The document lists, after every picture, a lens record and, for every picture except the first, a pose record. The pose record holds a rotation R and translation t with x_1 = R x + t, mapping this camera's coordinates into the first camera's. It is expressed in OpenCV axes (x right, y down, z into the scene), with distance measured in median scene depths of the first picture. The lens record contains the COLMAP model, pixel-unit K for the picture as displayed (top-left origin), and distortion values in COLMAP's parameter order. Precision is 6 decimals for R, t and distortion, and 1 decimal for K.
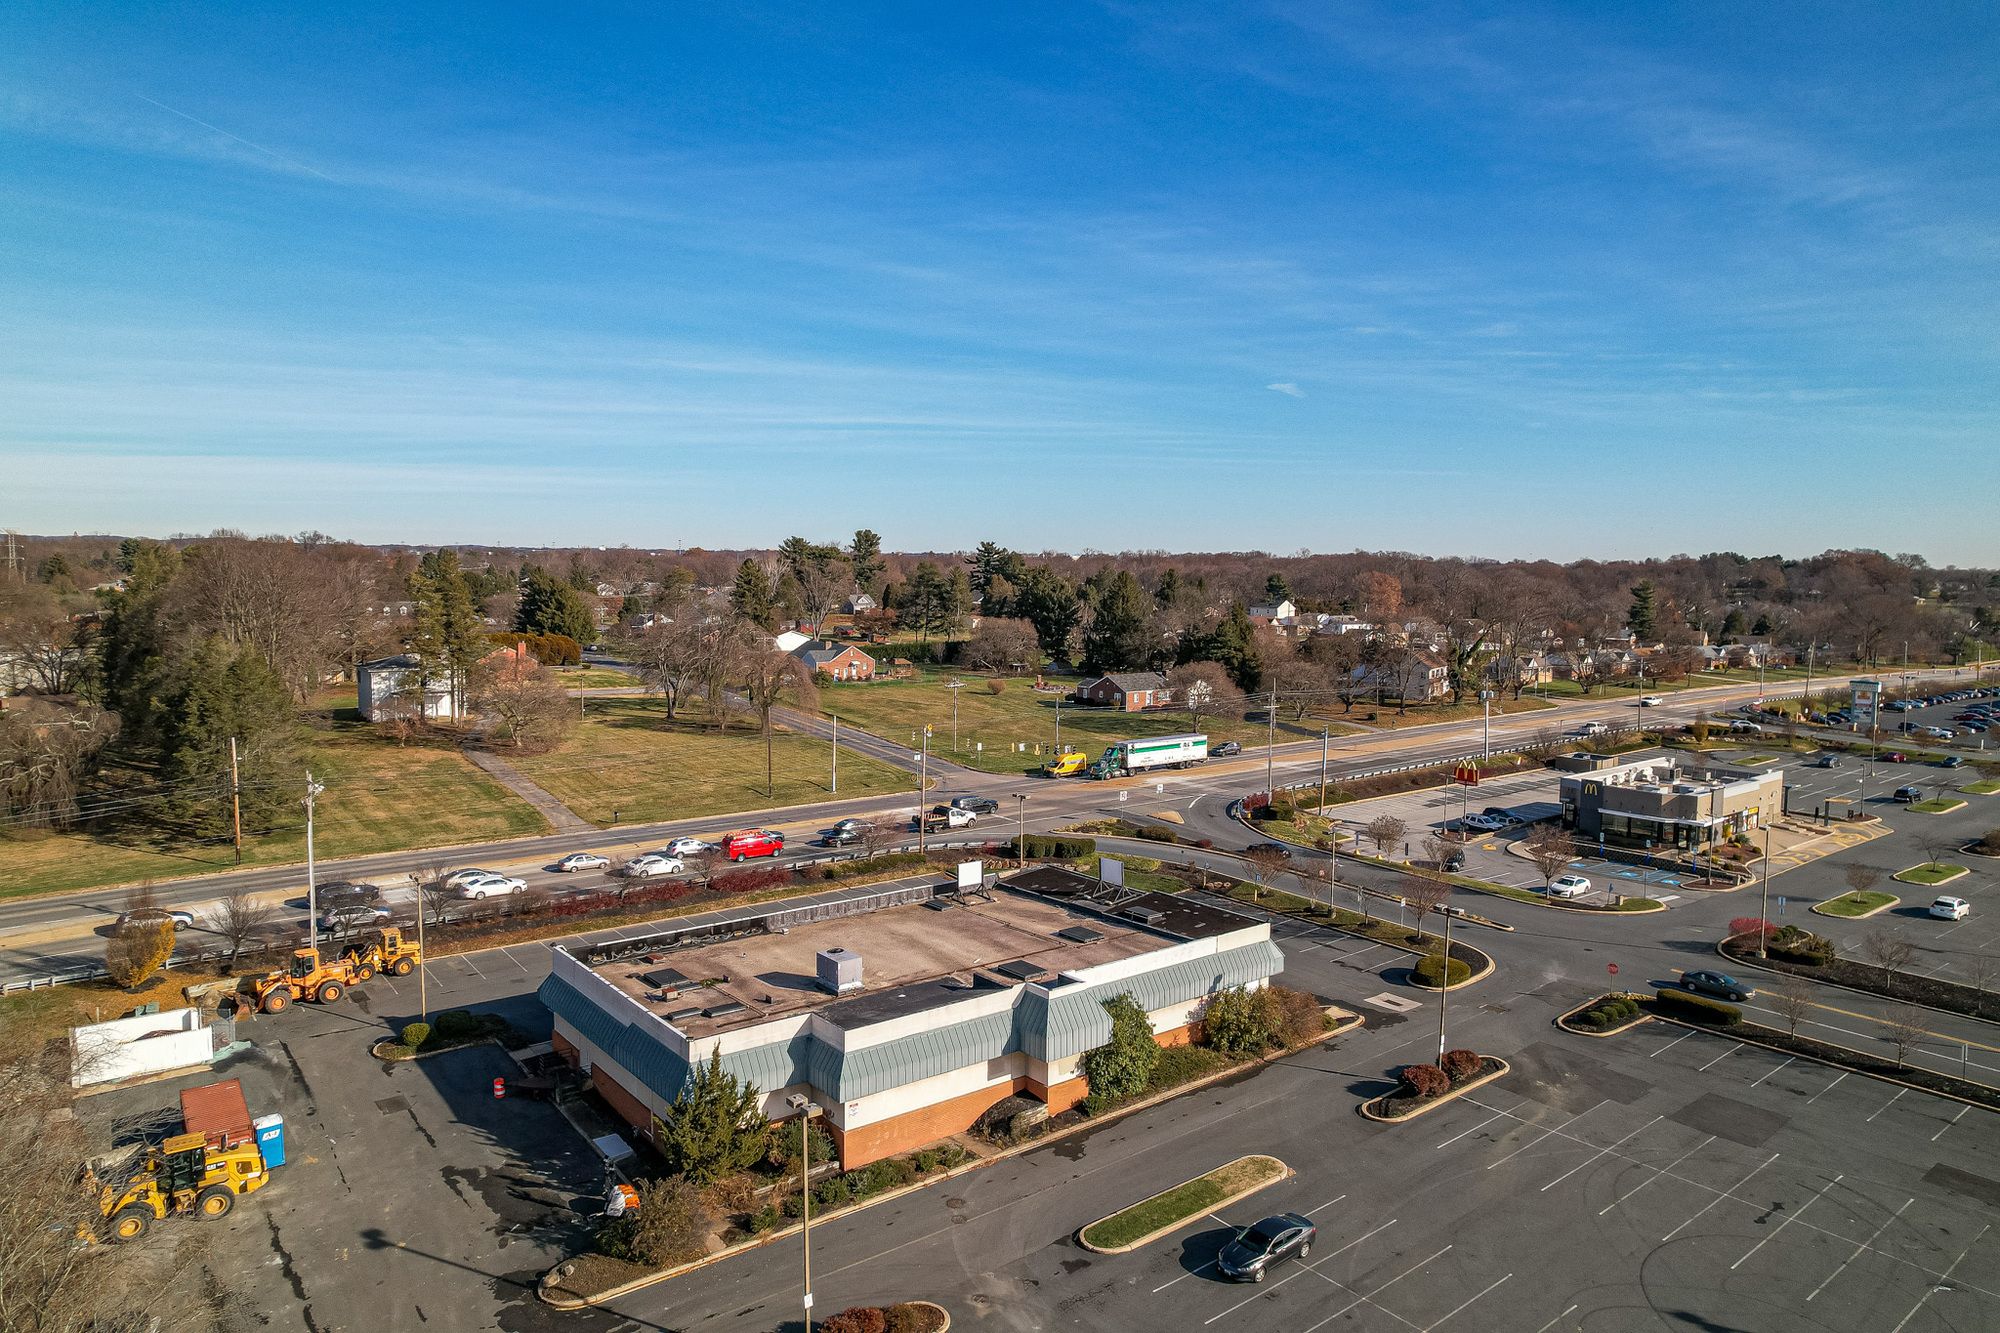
lens RADIAL K [[1280.4, 0, 1016.1], [0, 1280.4, 639.5], [0, 0, 1]] dist [-0.049069, 0.002328]
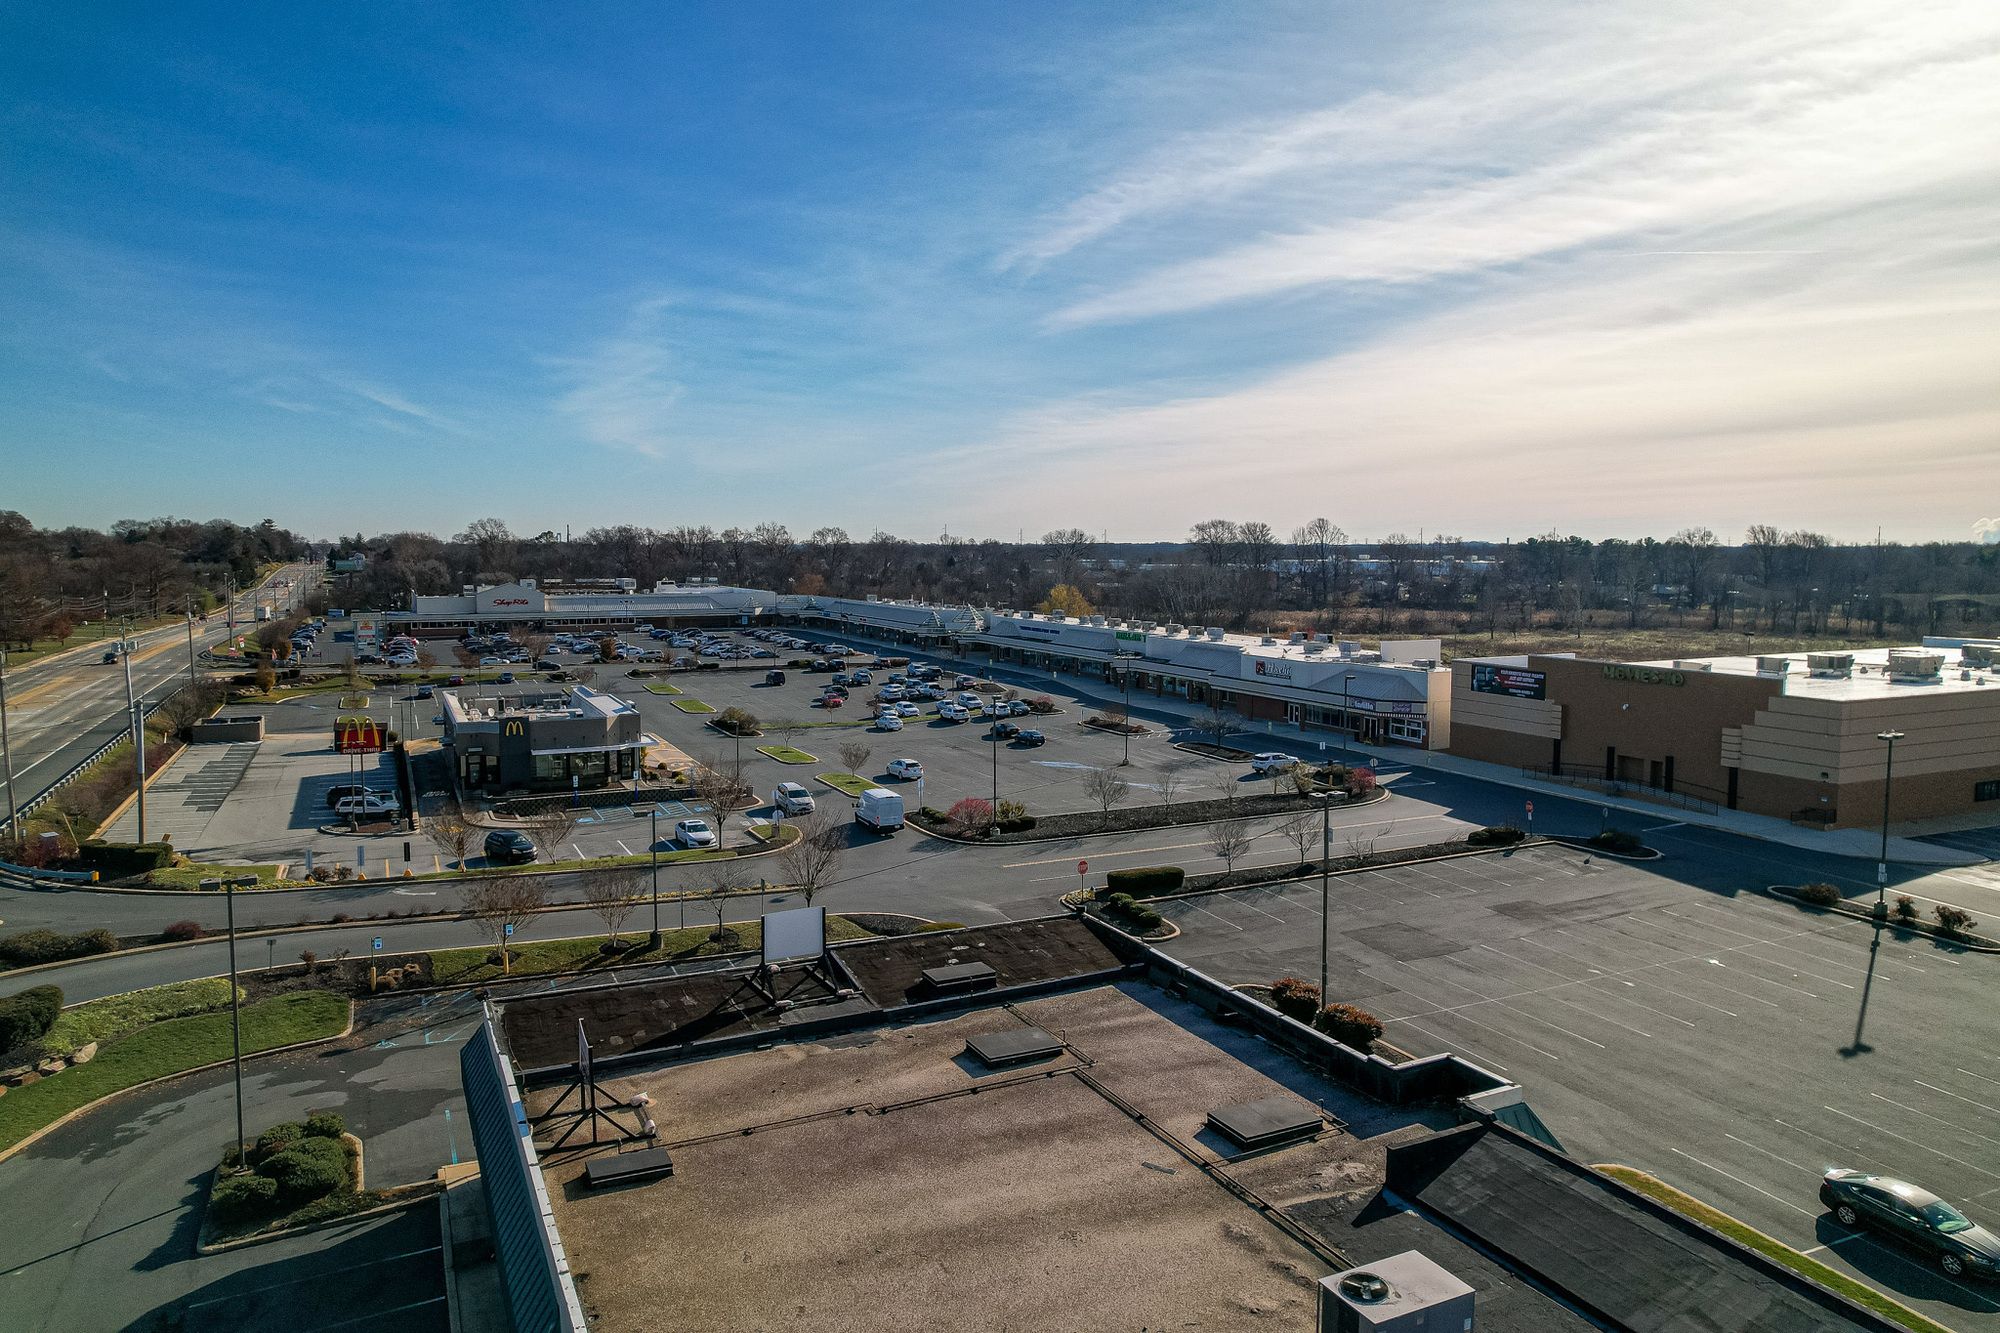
lens RADIAL K [[1323.6, 0, 983.7], [0, 1323.6, 662.9], [0, 0, 1]] dist [-0.045500, 0.000235]
pose [[0.238491, -0.095965, 0.966392, -0.235410], [0.058946, 0.994701, 0.084229, 0.027225], [-0.969354, 0.036877, 0.242884, 0.508544]]
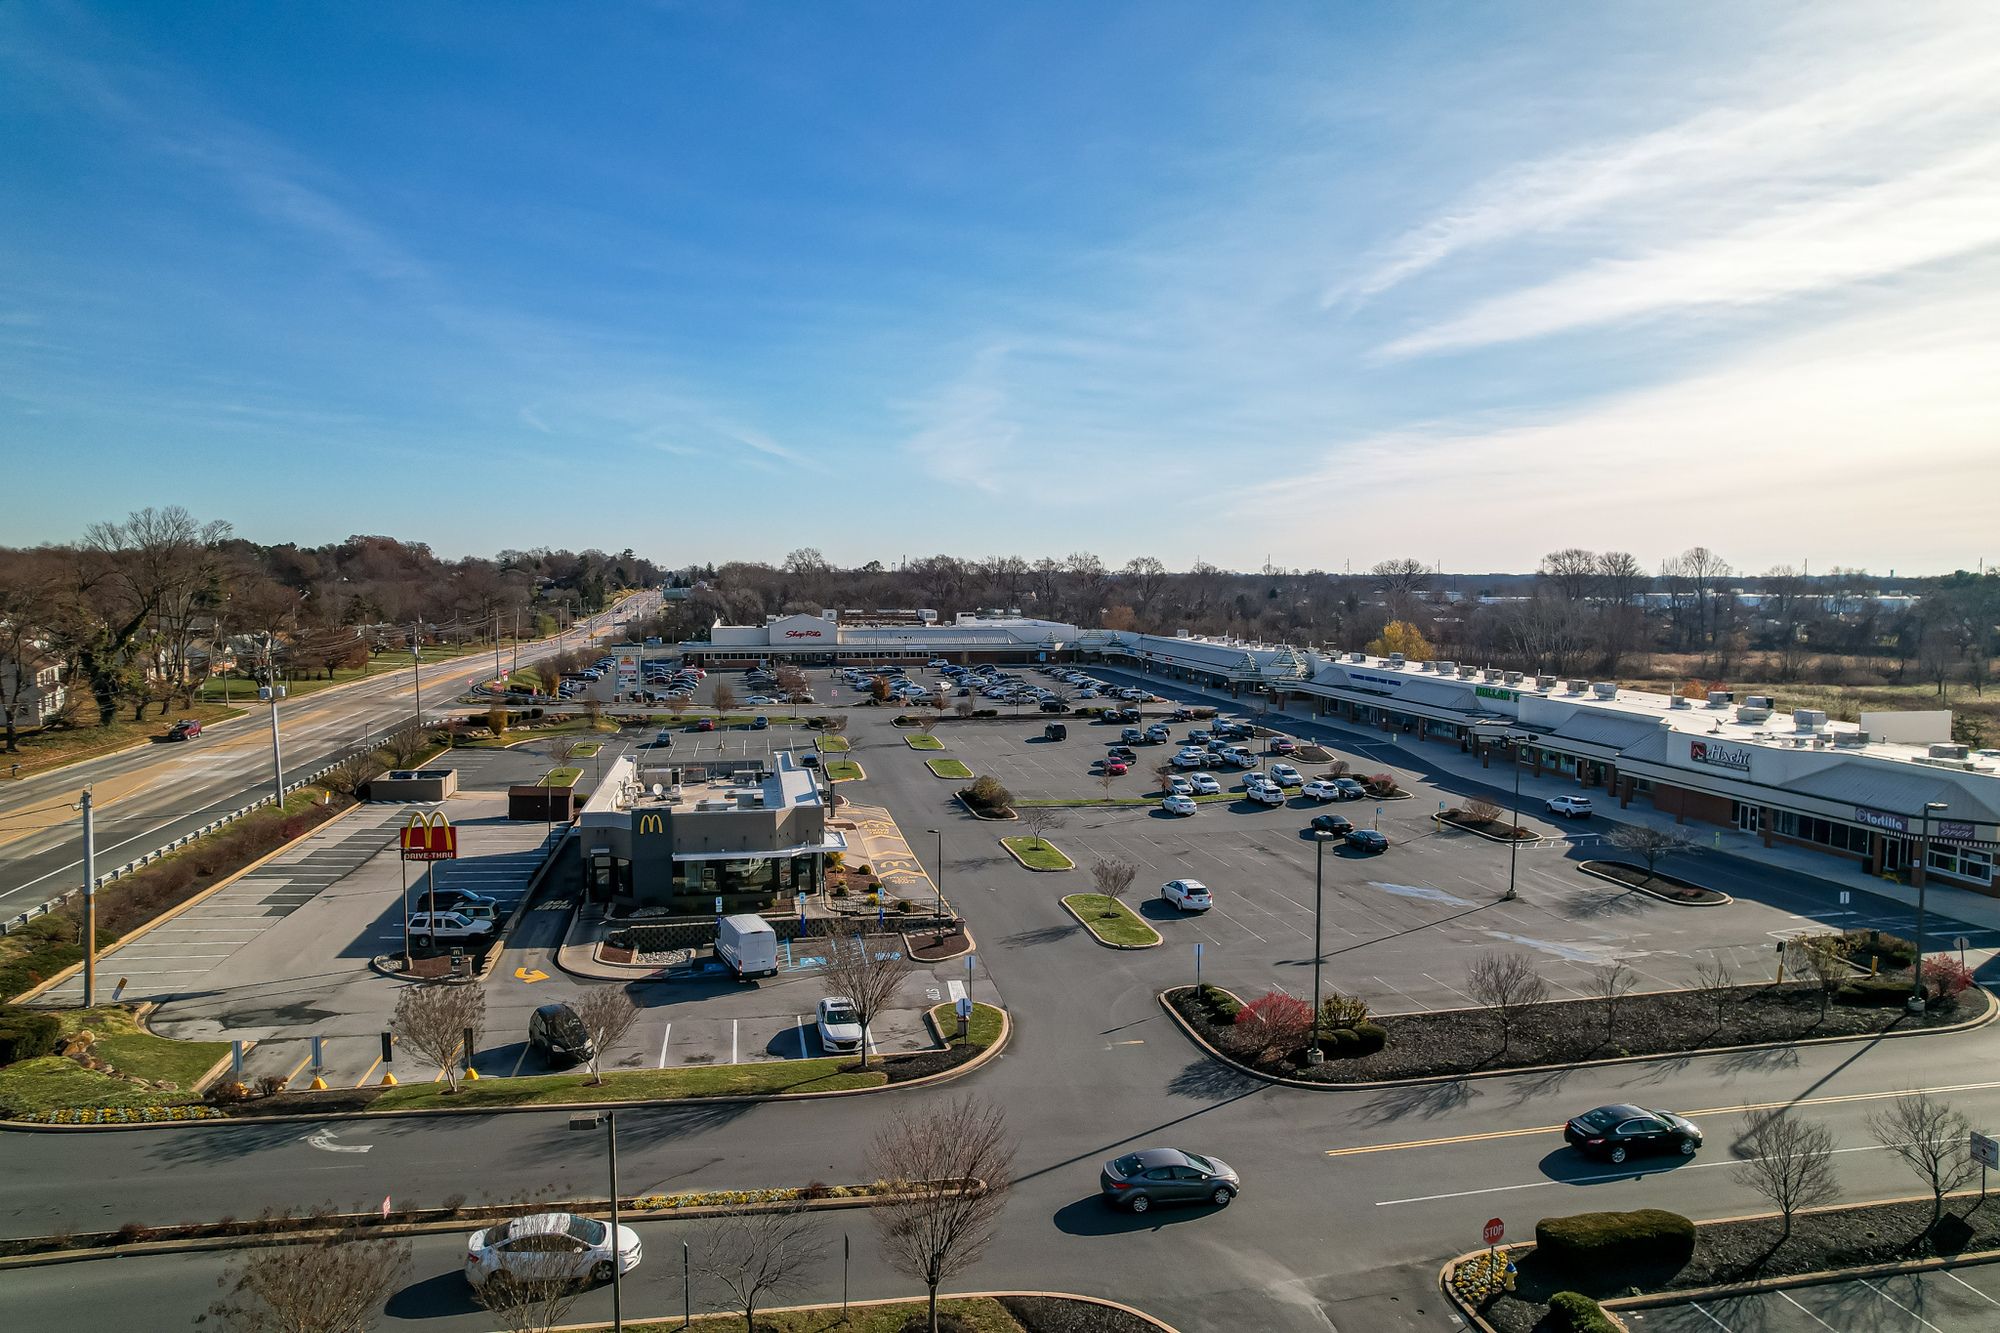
lens RADIAL K [[1280.4, 0, 1016.1], [0, 1280.4, 639.5], [0, 0, 1]] dist [-0.049069, 0.002328]
pose [[0.448779, -0.053938, 0.892013, 0.021408], [0.054475, 0.997972, 0.032938, 0.024828], [-0.891981, 0.033811, 0.450807, 0.570283]]
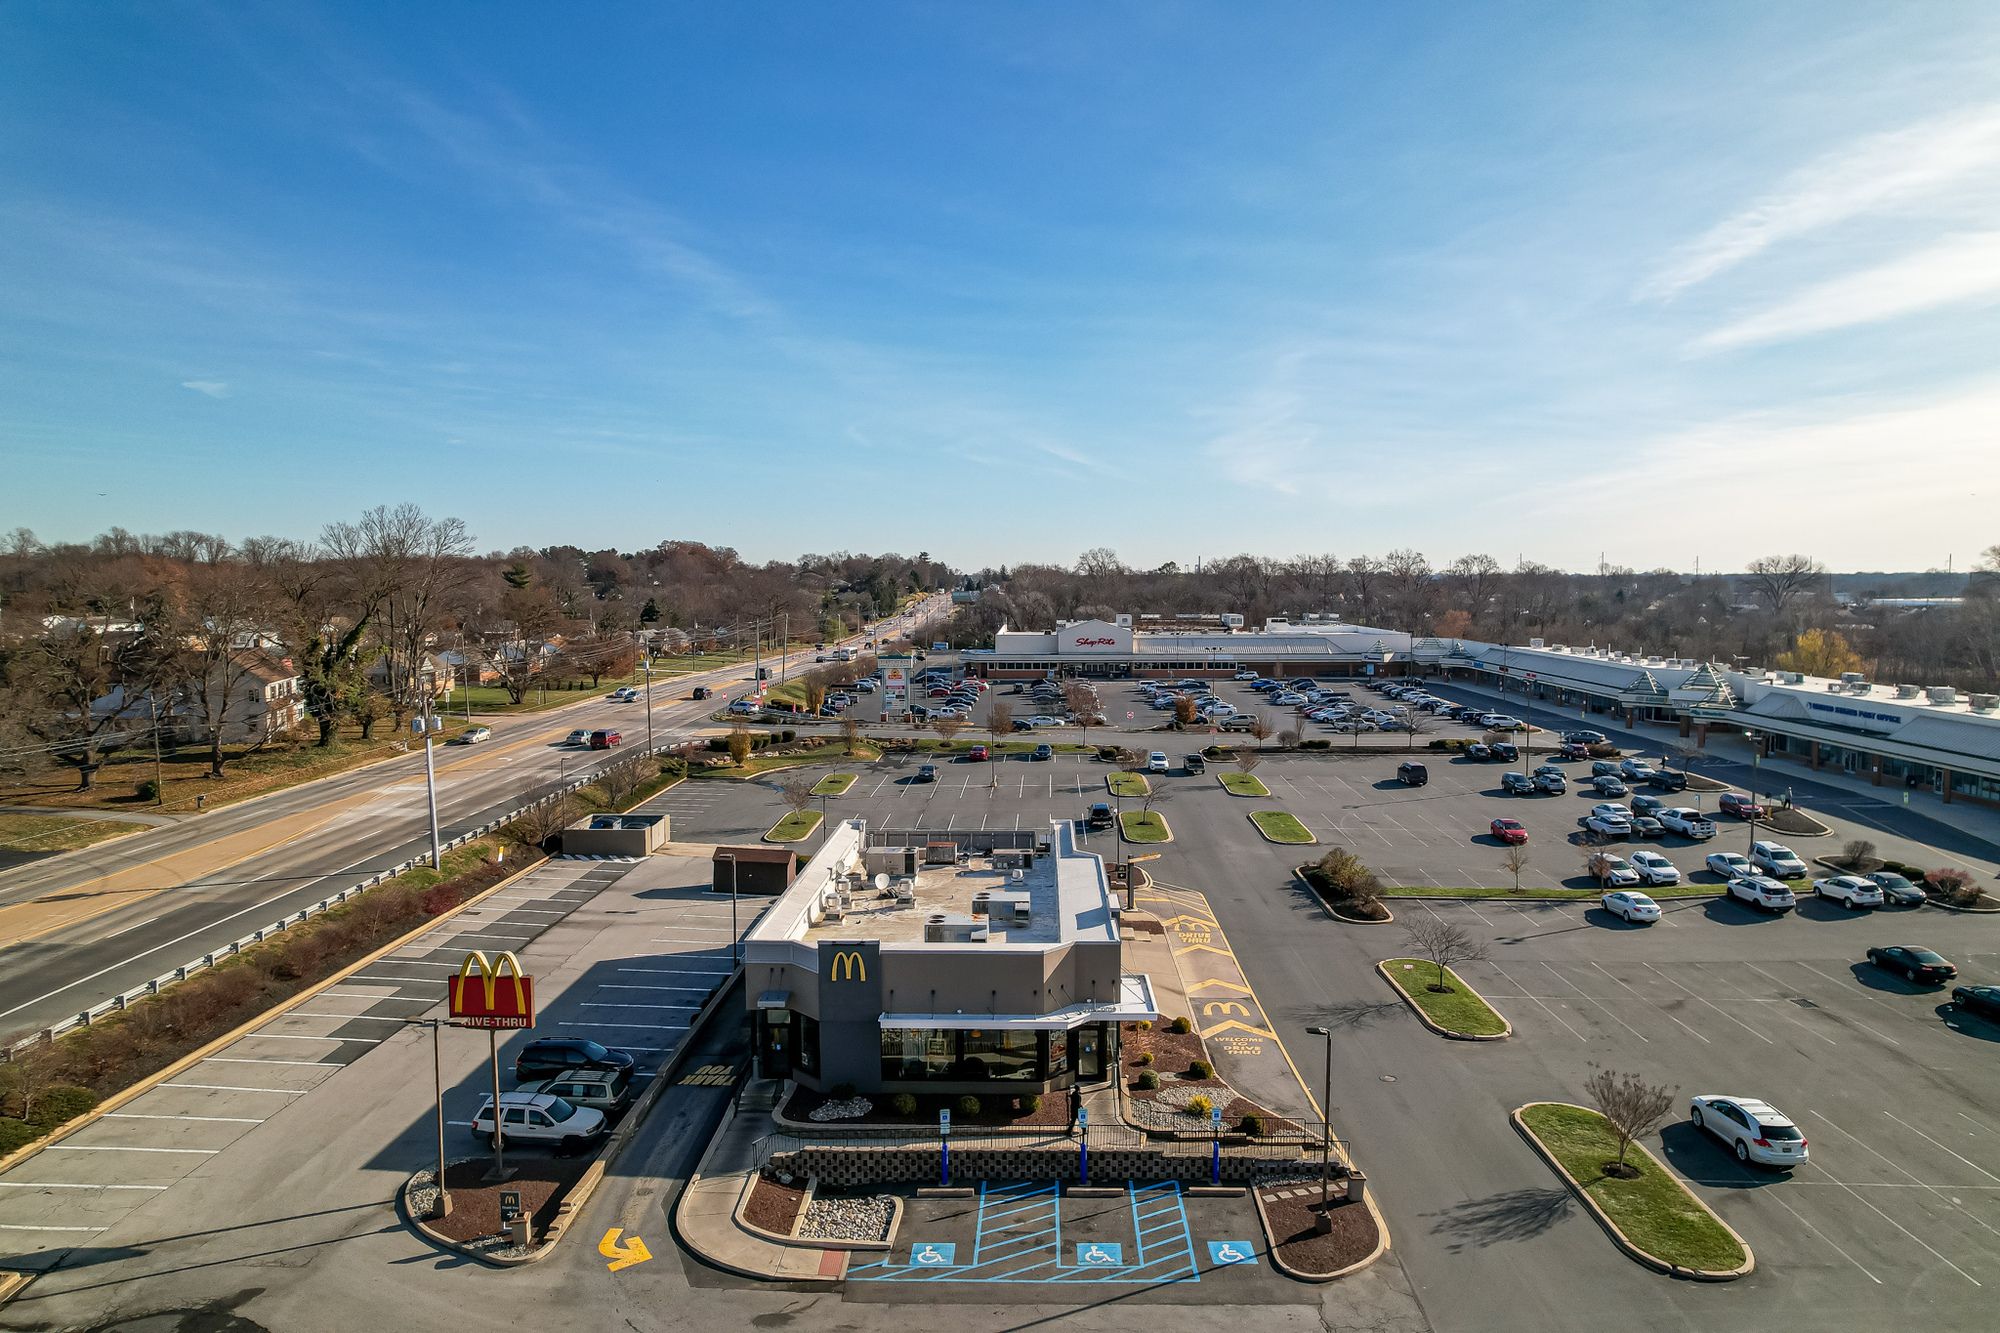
lens RADIAL K [[1280.4, 0, 1016.1], [0, 1280.4, 639.5], [0, 0, 1]] dist [-0.049069, 0.002328]
pose [[0.638925, -0.049836, 0.767653, 0.202979], [0.055394, 0.998289, 0.018704, 0.020935], [-0.767272, 0.030573, 0.640592, 0.700191]]
